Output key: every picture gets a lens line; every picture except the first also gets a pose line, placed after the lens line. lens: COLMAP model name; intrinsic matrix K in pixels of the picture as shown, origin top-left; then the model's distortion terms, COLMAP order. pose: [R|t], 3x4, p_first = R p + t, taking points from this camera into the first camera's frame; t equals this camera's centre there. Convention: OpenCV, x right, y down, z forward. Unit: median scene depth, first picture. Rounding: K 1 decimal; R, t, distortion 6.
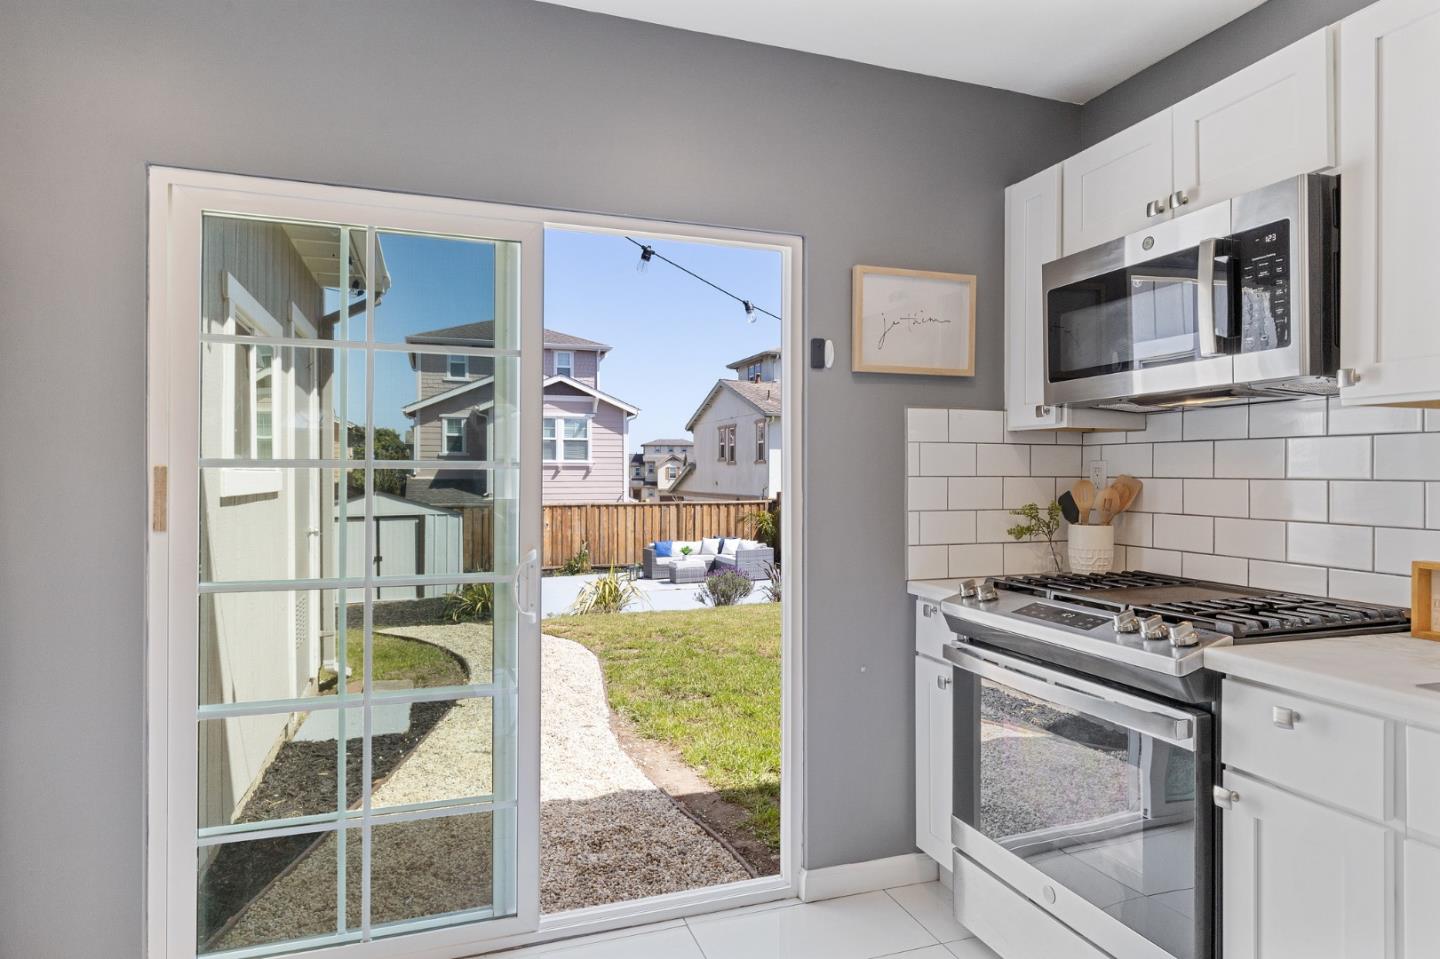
lens RADIAL K [[839.4, 0, 732.4], [0, 839.4, 473.7], [0, 0, 1]] dist [0.003607, -0.000234]
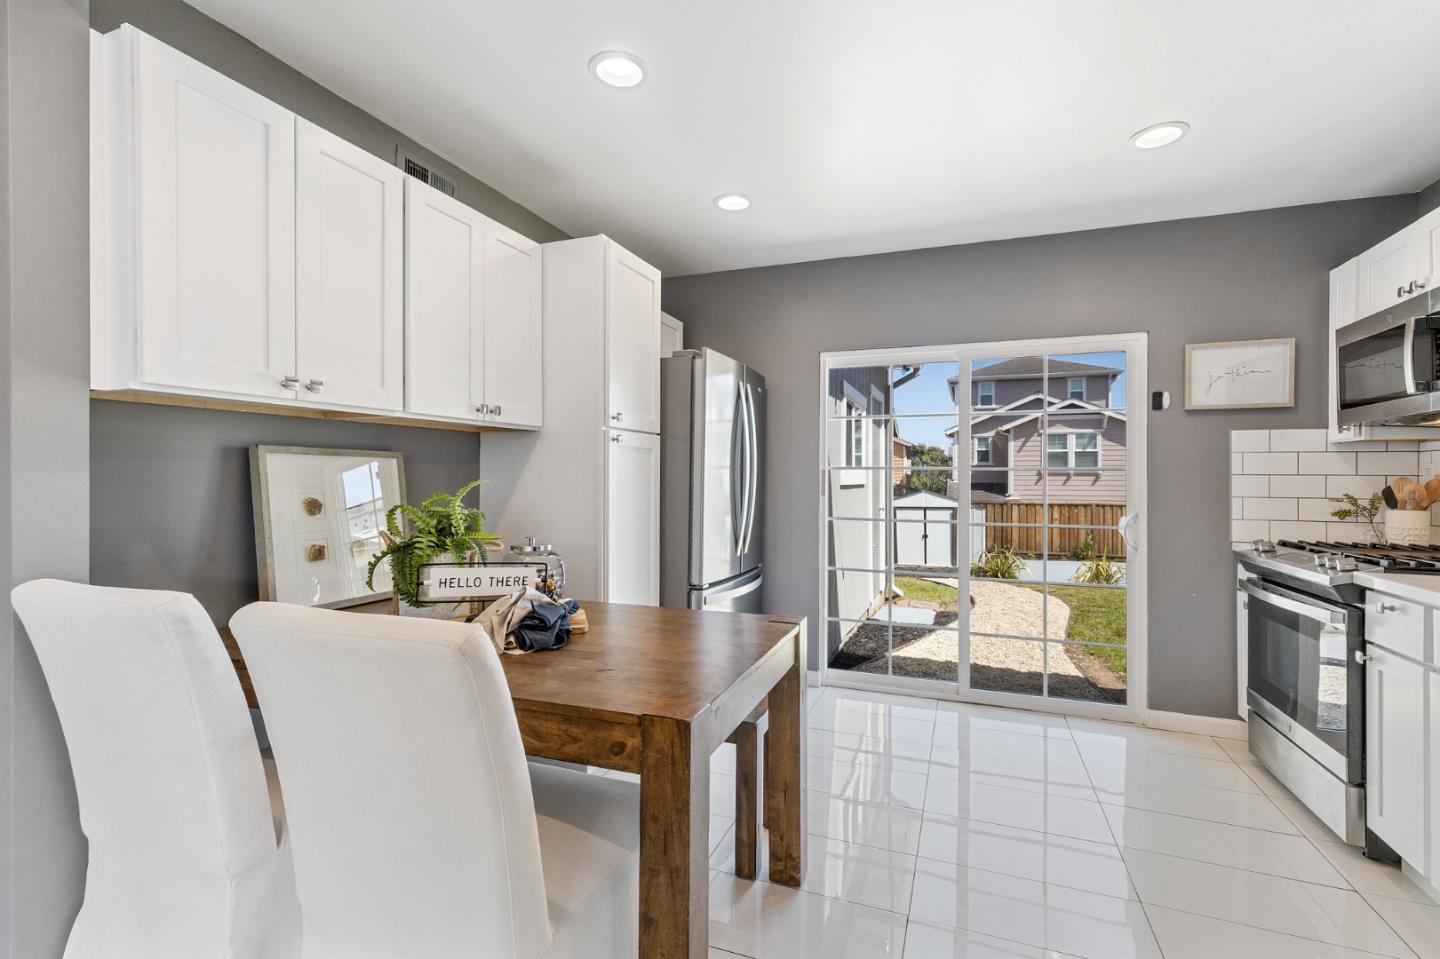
lens RADIAL K [[644.1, 0, 720.0], [0, 644.1, 479.5], [0, 0, 1]] dist [0.001795, 0.000418]
pose [[0.755144, 0.005277, -0.655537, 0.174309], [-0.005207, 0.999984, 0.002052, 0.009278], [0.655538, 0.001864, 0.755160, -0.327172]]
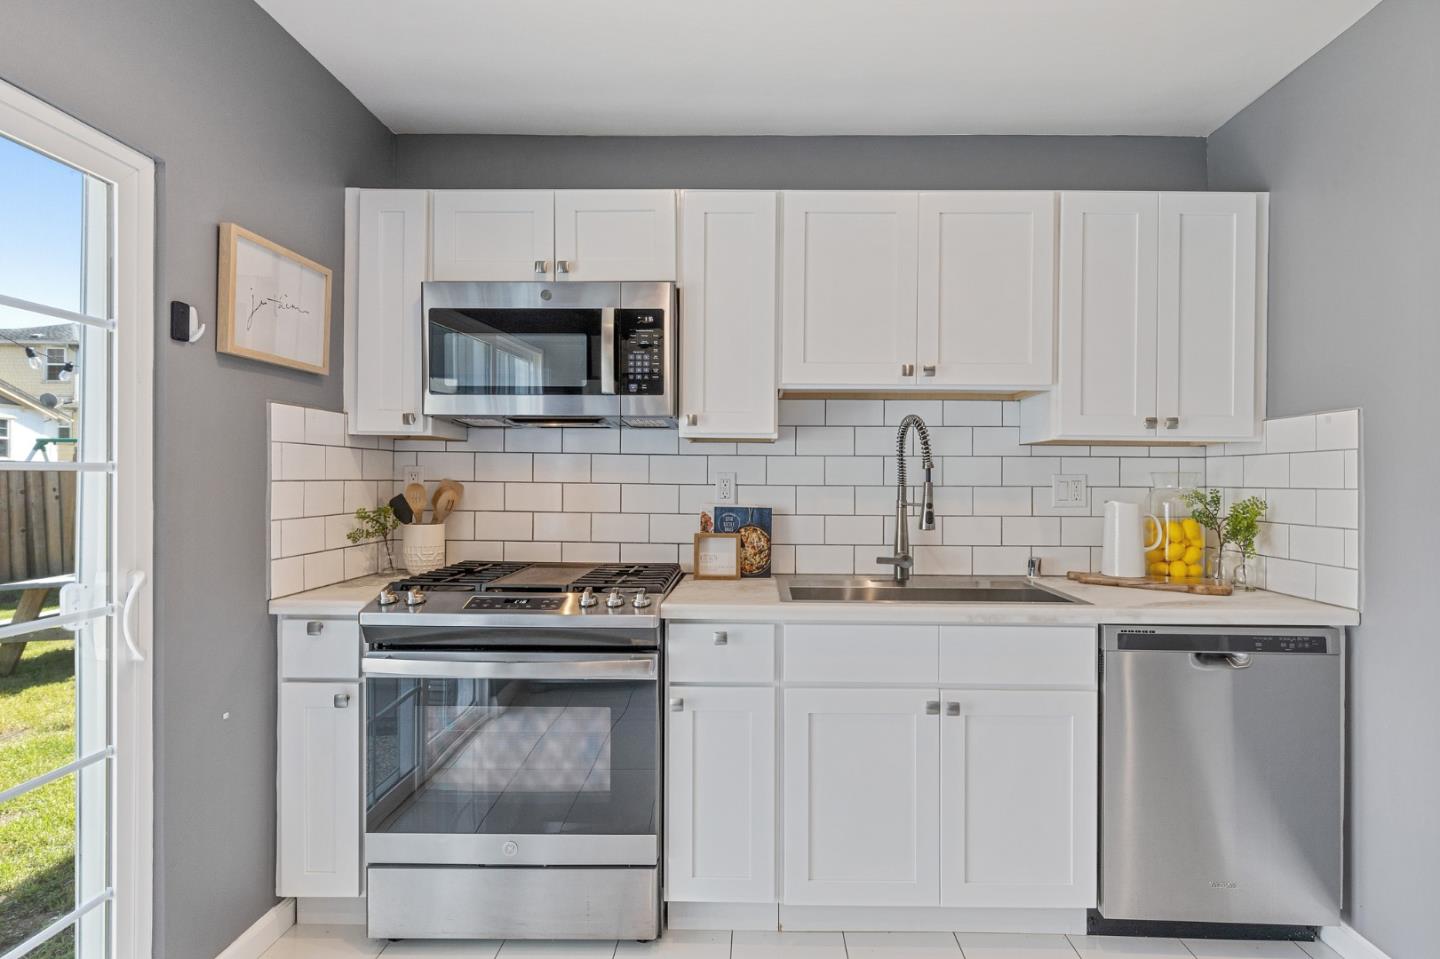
lens RADIAL K [[736.4, 0, 751.3], [0, 736.4, 480.1], [0, 0, 1]] dist [-0.002233, -0.000240]
pose [[0.346545, -0.001376, 0.938032, -0.213201], [-0.008898, 0.999949, 0.004754, -0.003542], [-0.937991, -0.009994, 0.346515, 0.166670]]
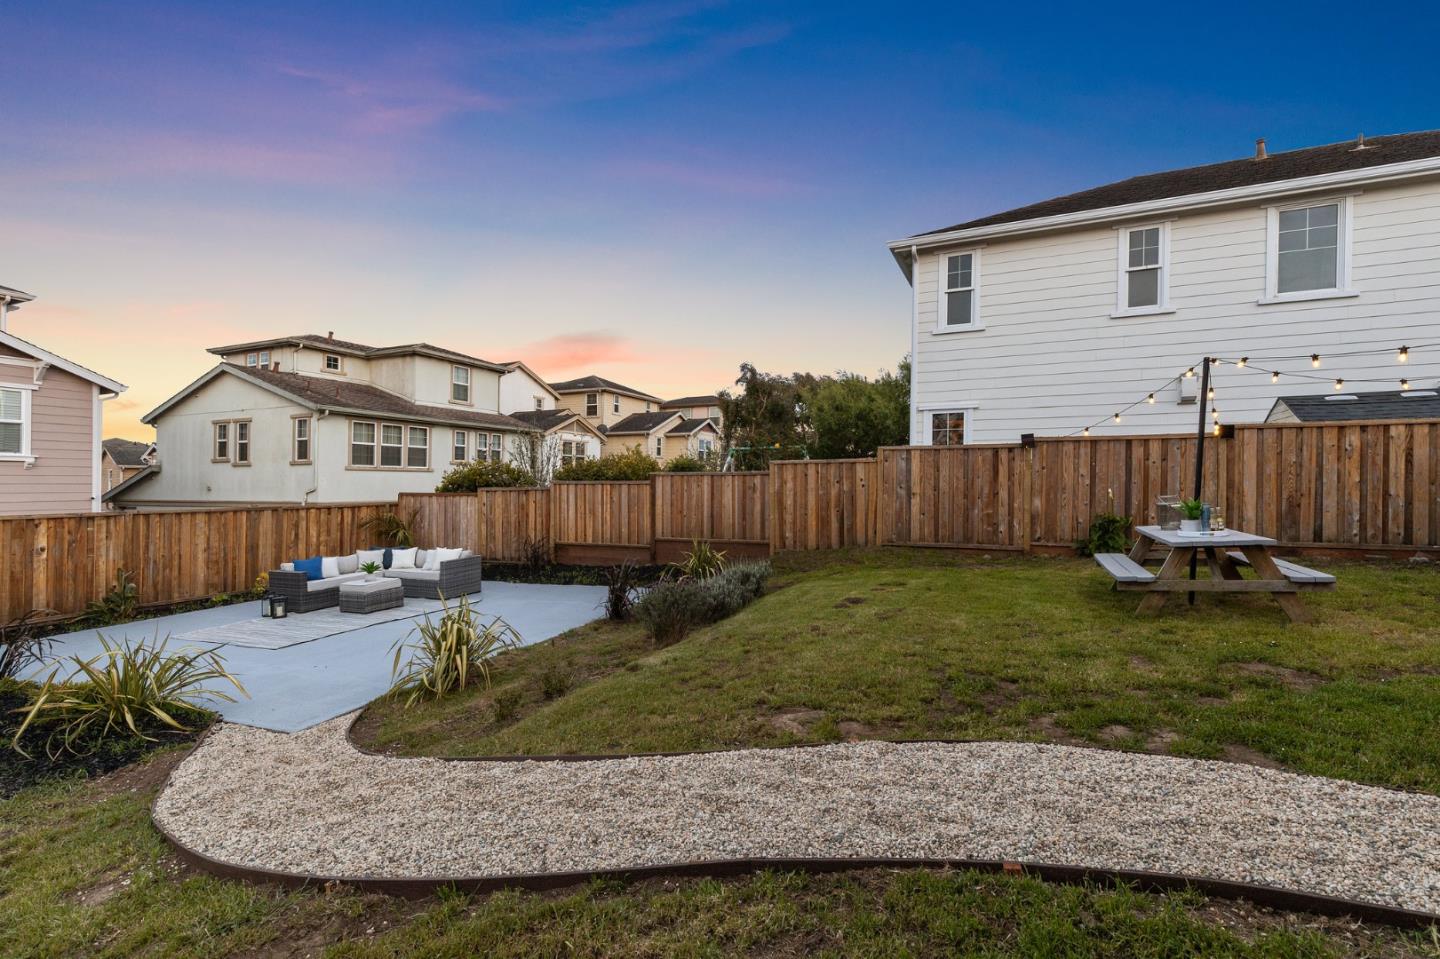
lens RADIAL K [[657.2, 0, 725.8], [0, 657.2, 484.4], [0, 0, 1]] dist [0.002461, 0.000115]
pose [[0.696136, -0.002518, 0.717906, -1.185535], [0.002212, 0.999997, 0.001363, 0.077996], [-0.717907, 0.000640, 0.696139, 1.667726]]
